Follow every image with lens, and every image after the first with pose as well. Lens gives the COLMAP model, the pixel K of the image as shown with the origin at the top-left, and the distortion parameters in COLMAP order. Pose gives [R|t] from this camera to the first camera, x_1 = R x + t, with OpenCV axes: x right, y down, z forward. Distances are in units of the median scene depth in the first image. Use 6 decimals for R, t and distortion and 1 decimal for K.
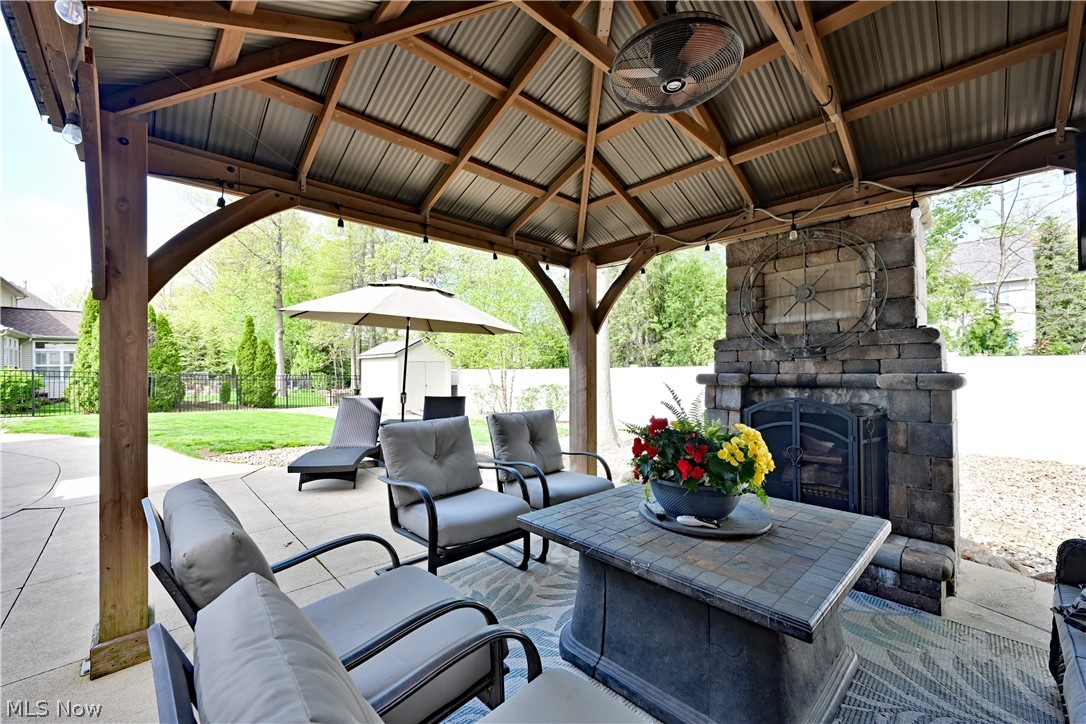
lens RADIAL K [[441.1, 0, 543.5], [0, 441.1, 361.5], [0, 0, 1]] dist [-0.001379, 0.001408]
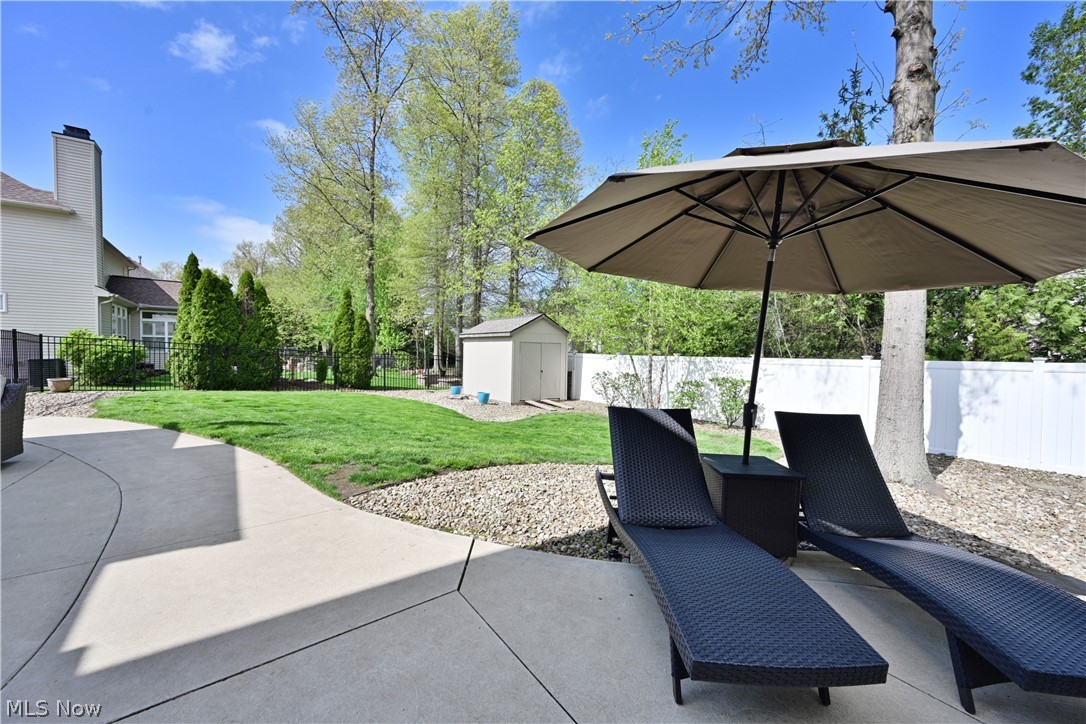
lens RADIAL K [[441.1, 0, 542.7], [0, 441.1, 361.0], [0, 0, 1]] dist [-0.001379, 0.001408]
pose [[0.990648, 0.034474, -0.132017, -0.145711], [-0.030042, 0.998921, 0.035419, 0.004481], [0.133096, -0.031122, 0.990614, 0.153517]]
